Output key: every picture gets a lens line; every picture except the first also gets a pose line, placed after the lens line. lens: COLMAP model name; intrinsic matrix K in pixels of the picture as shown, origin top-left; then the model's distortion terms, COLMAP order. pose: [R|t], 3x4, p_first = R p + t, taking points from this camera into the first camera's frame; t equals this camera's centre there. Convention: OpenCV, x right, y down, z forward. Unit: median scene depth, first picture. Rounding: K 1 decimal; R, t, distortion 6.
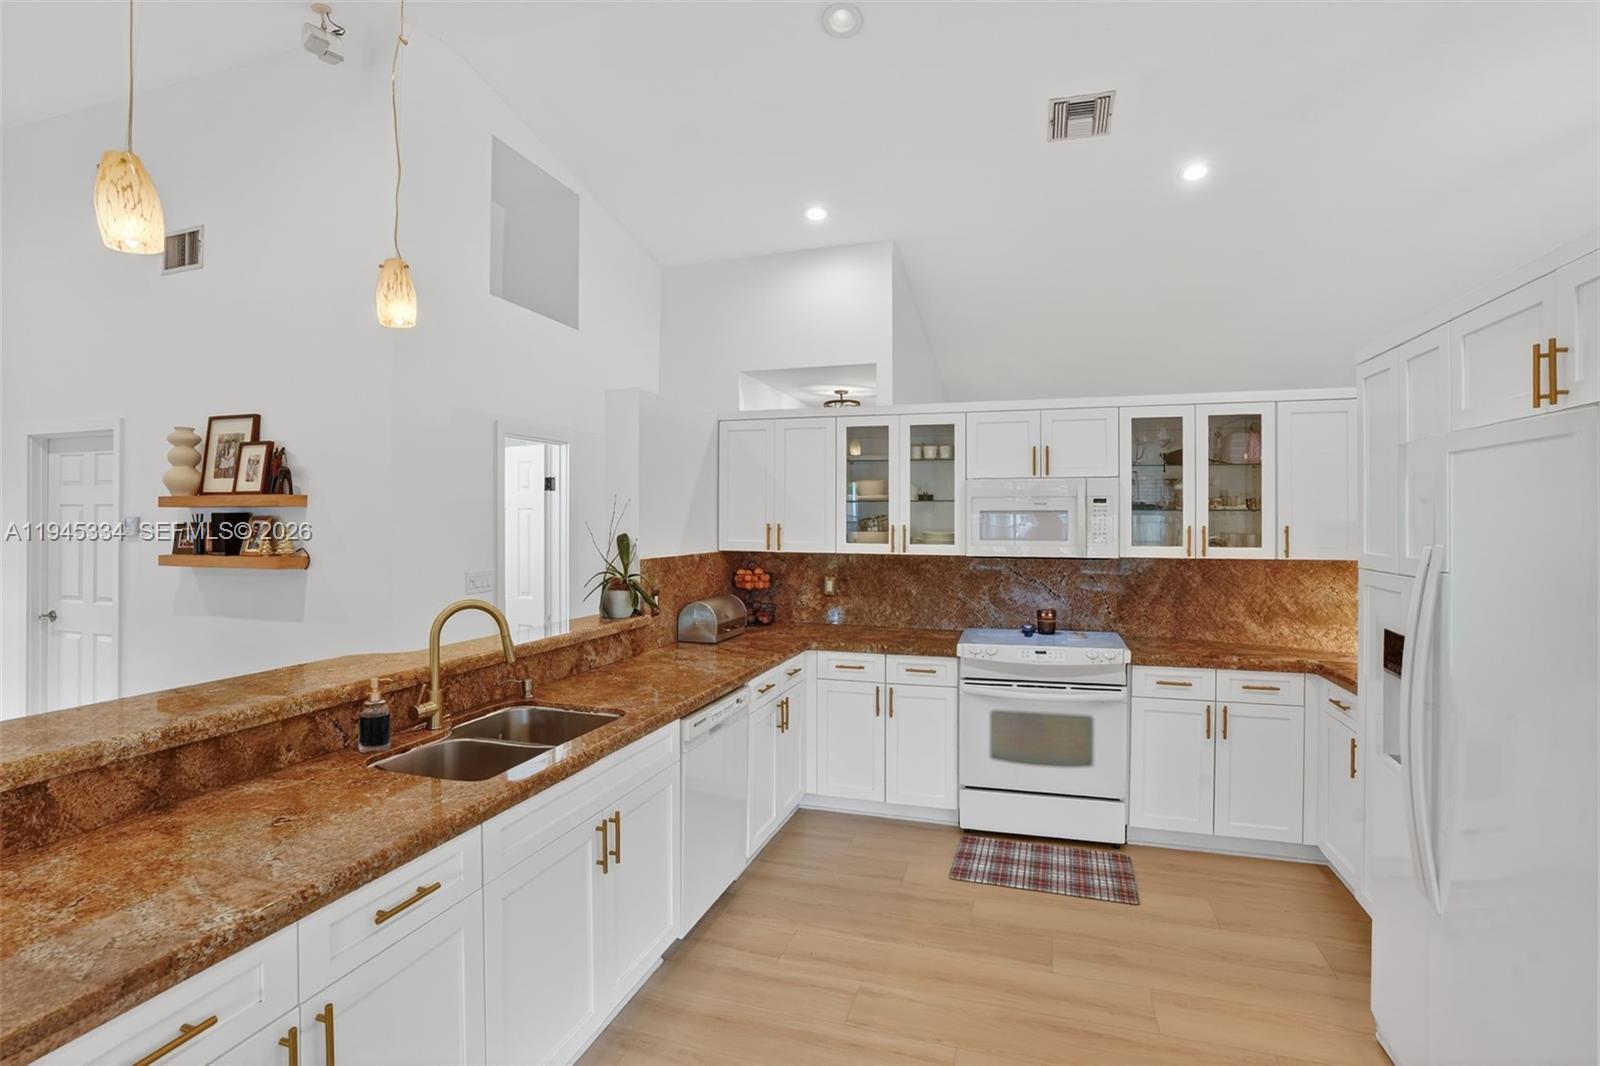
lens RADIAL K [[746.0, 0, 809.9], [0, 746.0, 521.8], [0, 0, 1]] dist [-0.041689, 0.003994]
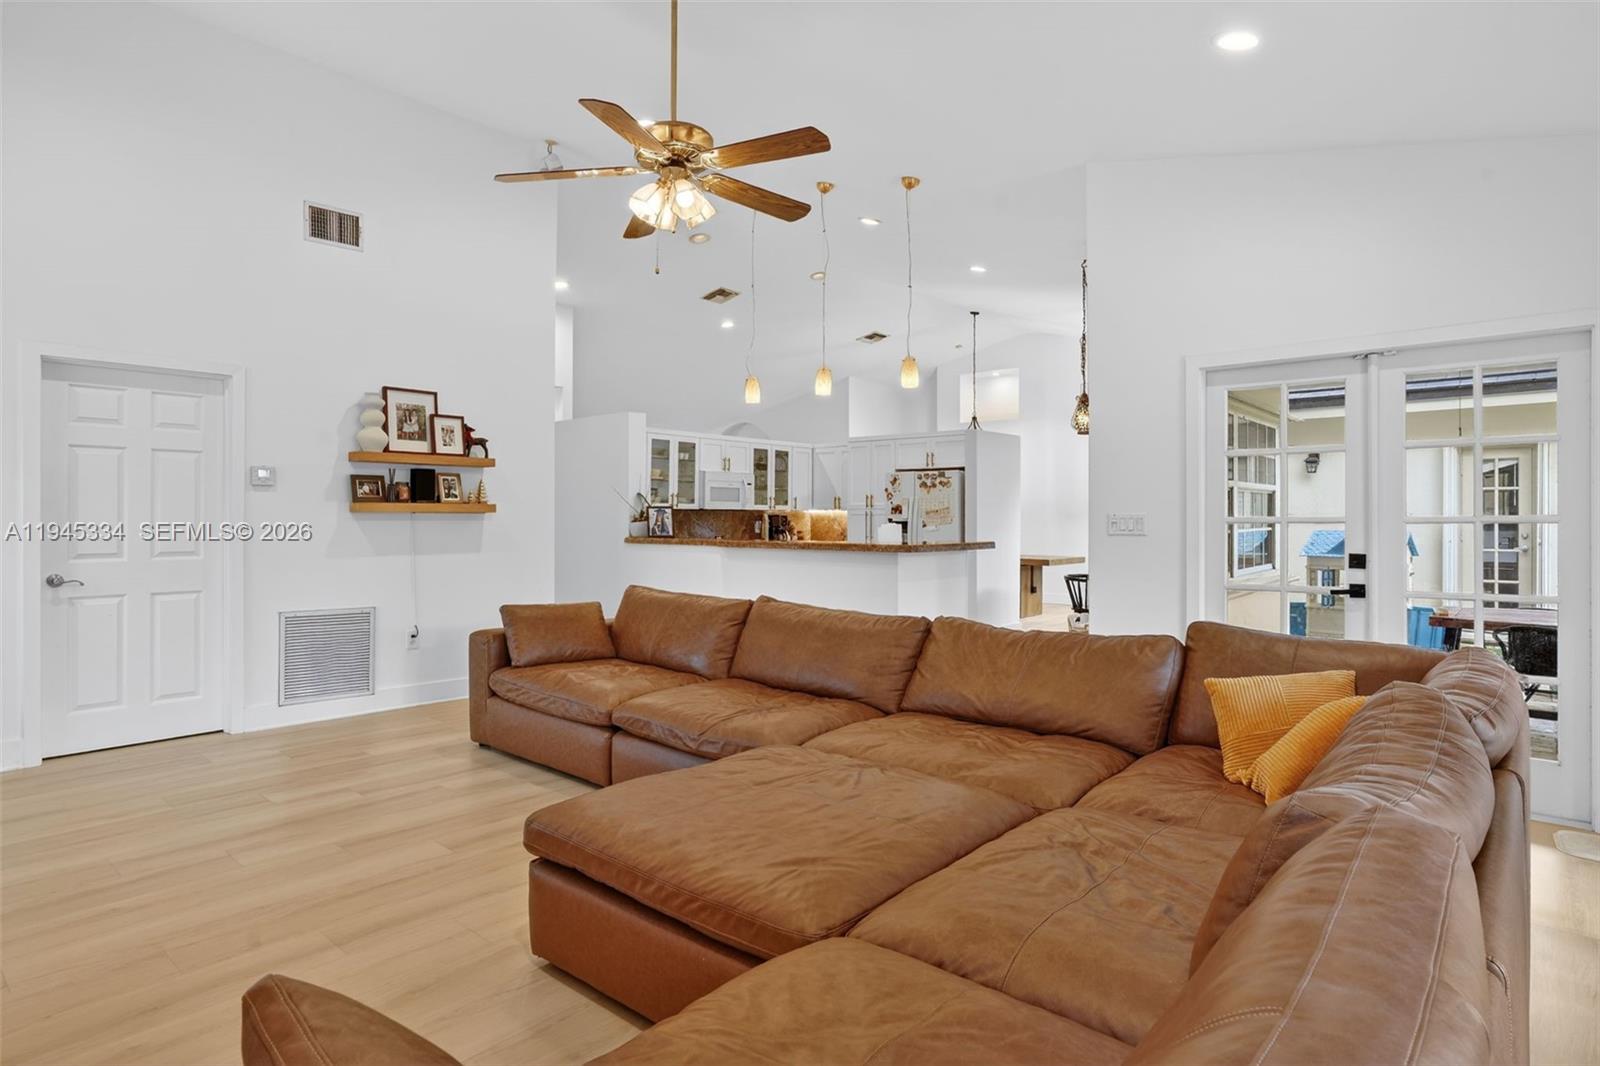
lens RADIAL K [[831.9, 0, 802.4], [0, 831.9, 525.5], [0, 0, 1]] dist [-0.001956, -0.001095]
pose [[0.409681, -0.009839, 0.912176, -1.833476], [0.000519, 0.999944, 0.010553, 0.069902], [-0.912229, -0.003850, 0.409663, -0.180658]]
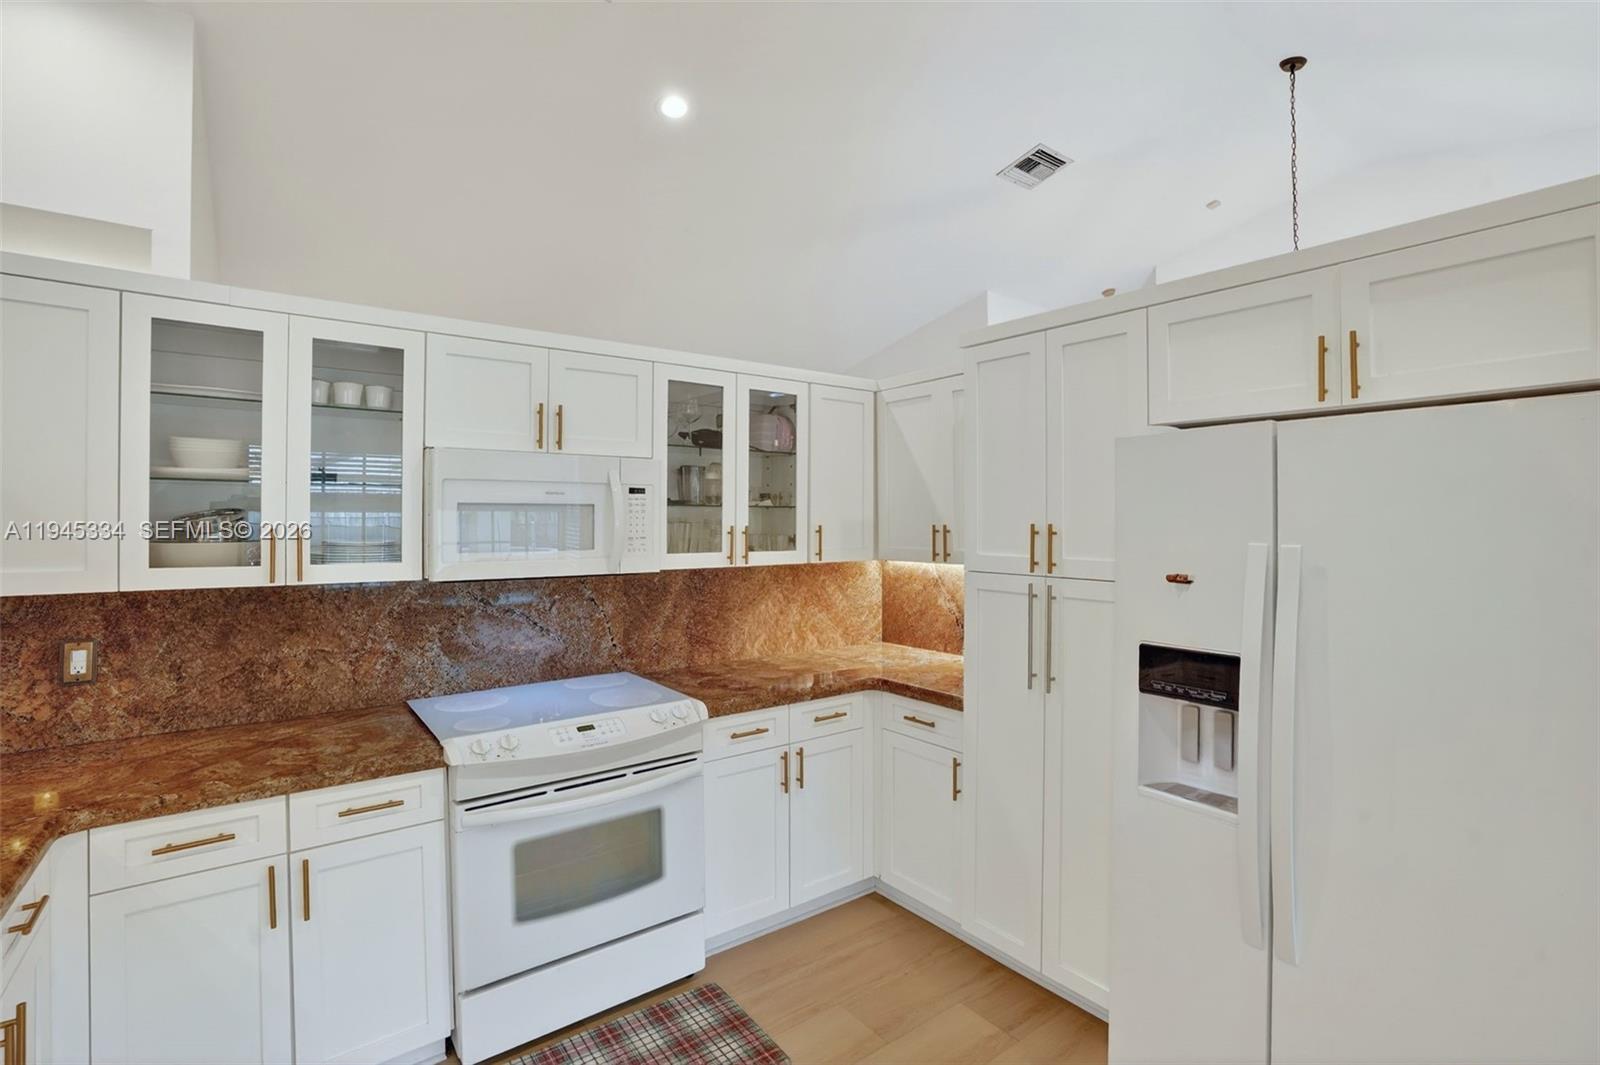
lens RADIAL K [[746.0, 0, 806.0], [0, 746.0, 523.6], [0, 0, 1]] dist [-0.041689, 0.003994]
pose [[0.583366, -0.004639, 0.812196, -0.086933], [0.004182, 0.999988, 0.002708, 0.001314], [-0.812199, 0.001817, 0.583378, 0.458361]]
